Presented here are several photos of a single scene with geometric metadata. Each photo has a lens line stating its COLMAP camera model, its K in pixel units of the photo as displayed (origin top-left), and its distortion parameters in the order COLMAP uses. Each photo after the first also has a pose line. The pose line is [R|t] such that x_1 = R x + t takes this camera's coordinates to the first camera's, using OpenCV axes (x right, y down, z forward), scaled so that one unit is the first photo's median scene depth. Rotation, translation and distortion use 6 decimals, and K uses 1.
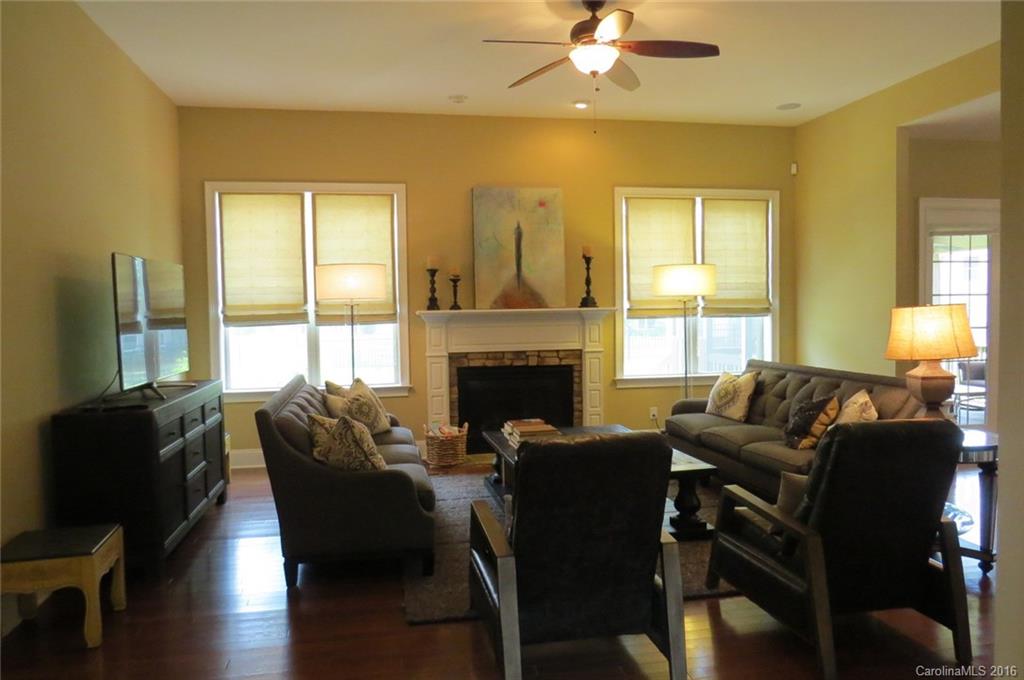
lens RADIAL K [[736.3, 0, 512.0], [0, 736.3, 340.0], [0, 0, 1]] dist [-0.005591, 0.005394]
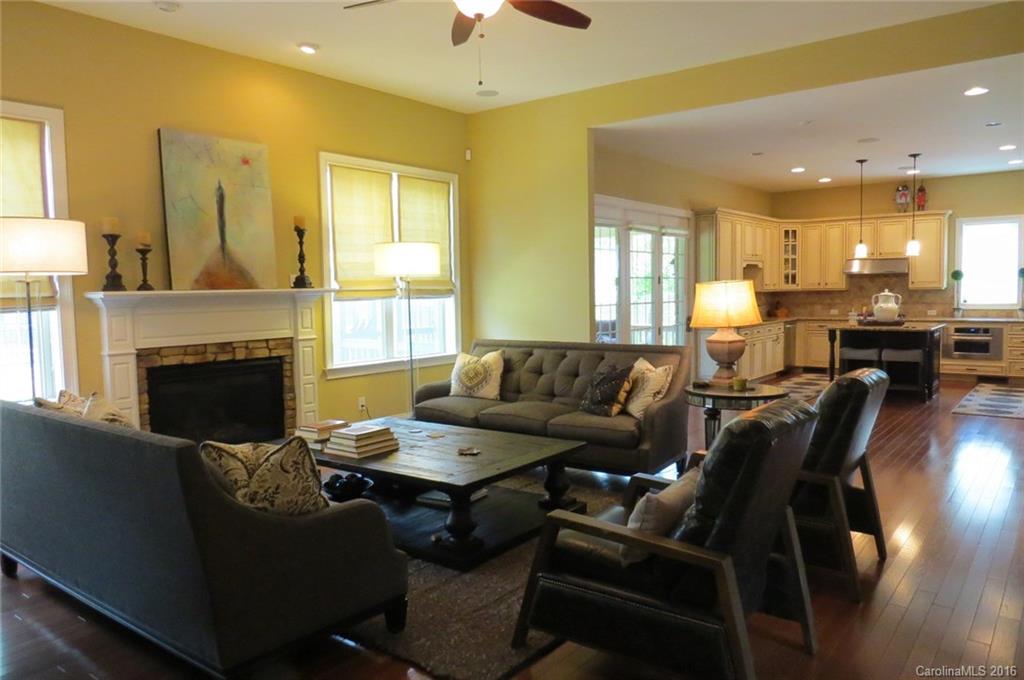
lens RADIAL K [[736.3, 0, 512.0], [0, 736.3, 340.0], [0, 0, 1]] dist [-0.005591, 0.005394]
pose [[0.757871, -0.044870, 0.650860, -0.274979], [0.035591, 0.998990, 0.027426, 0.001458], [-0.651433, 0.002380, 0.758702, 0.187400]]
